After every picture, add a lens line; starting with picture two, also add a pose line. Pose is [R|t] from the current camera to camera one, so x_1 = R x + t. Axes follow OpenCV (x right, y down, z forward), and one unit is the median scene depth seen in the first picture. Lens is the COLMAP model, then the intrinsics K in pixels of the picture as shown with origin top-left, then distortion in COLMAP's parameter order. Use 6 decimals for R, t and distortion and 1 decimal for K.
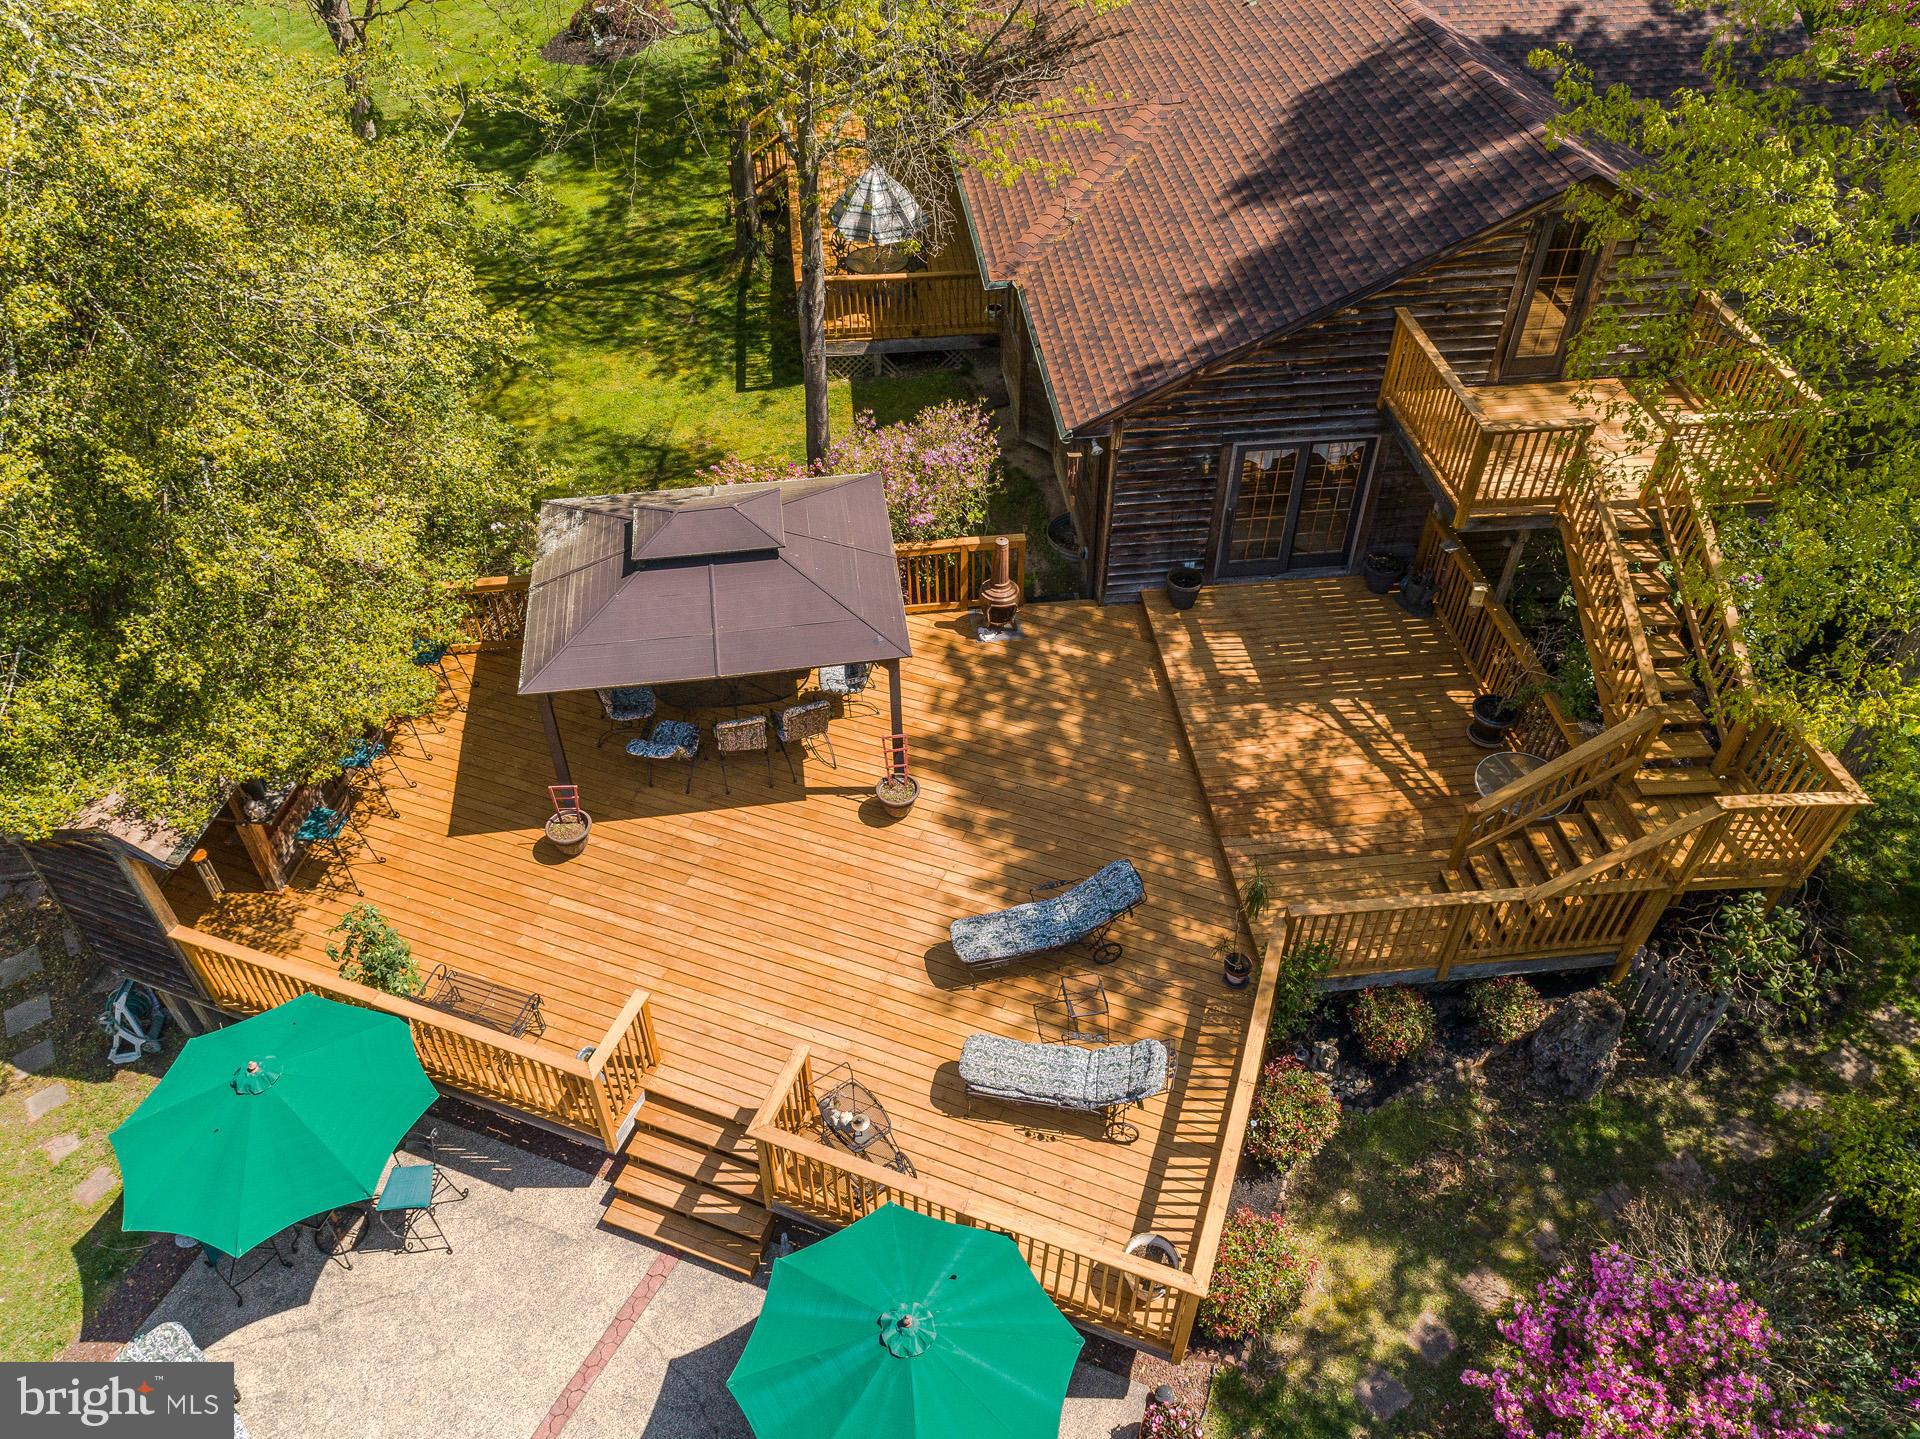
lens RADIAL K [[1409.6, 0, 958.3], [0, 1409.6, 721.3], [0, 0, 1]] dist [-0.052986, -0.002361]
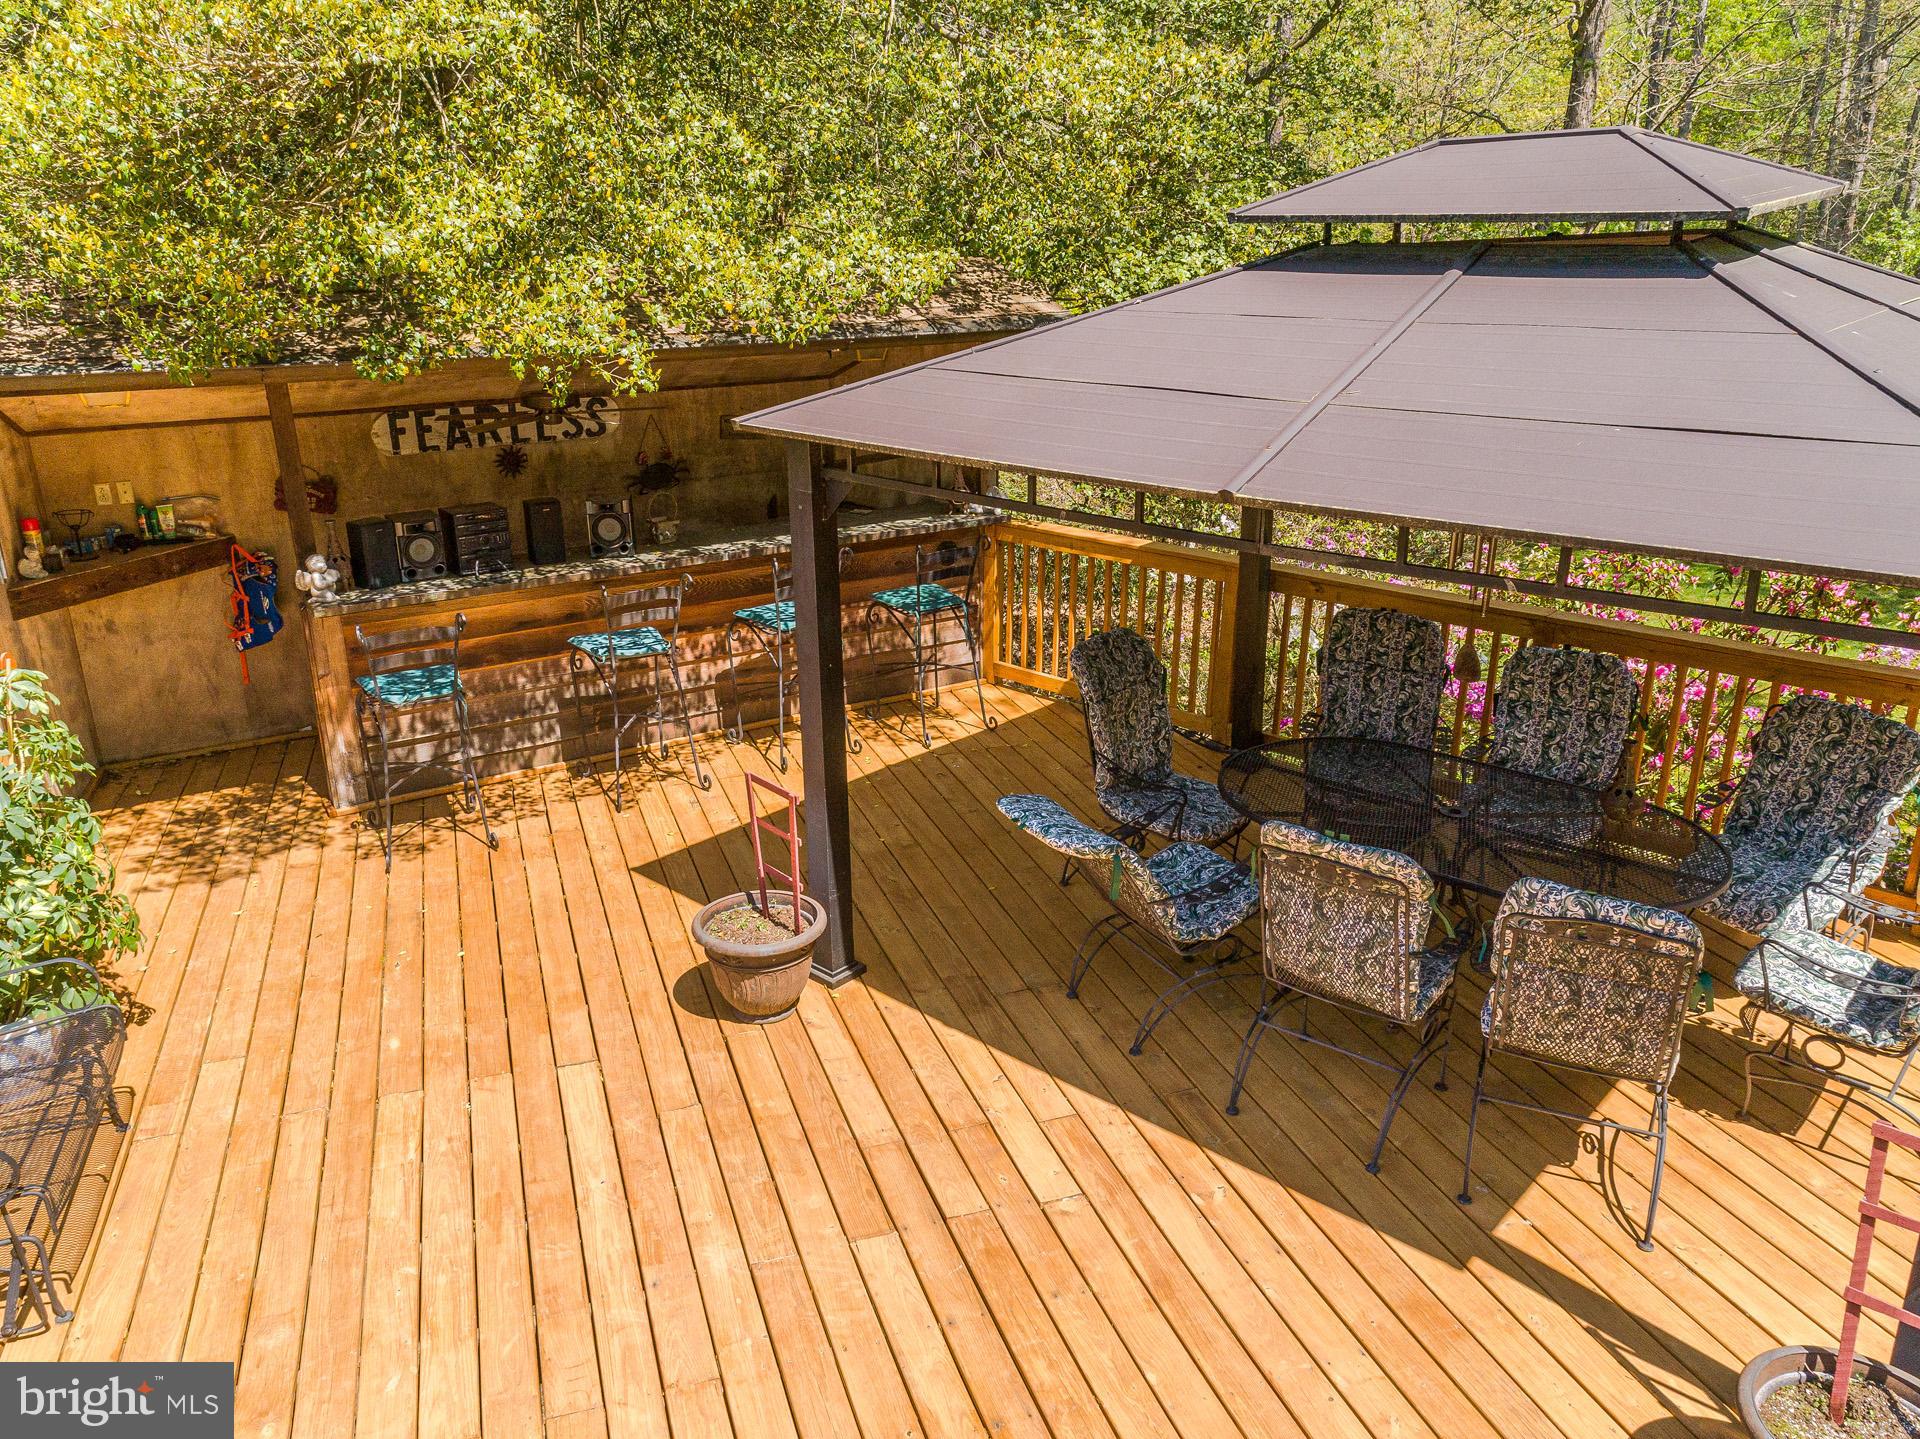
lens RADIAL K [[1409.6, 0, 960.5], [0, 1409.6, 722.3], [0, 0, 1]] dist [-0.052986, -0.002361]
pose [[0.639097, 0.256923, -0.724945, -0.009126], [-0.518779, 0.839860, -0.159696, 0.060920], [0.567823, 0.478148, 0.670038, 0.748514]]
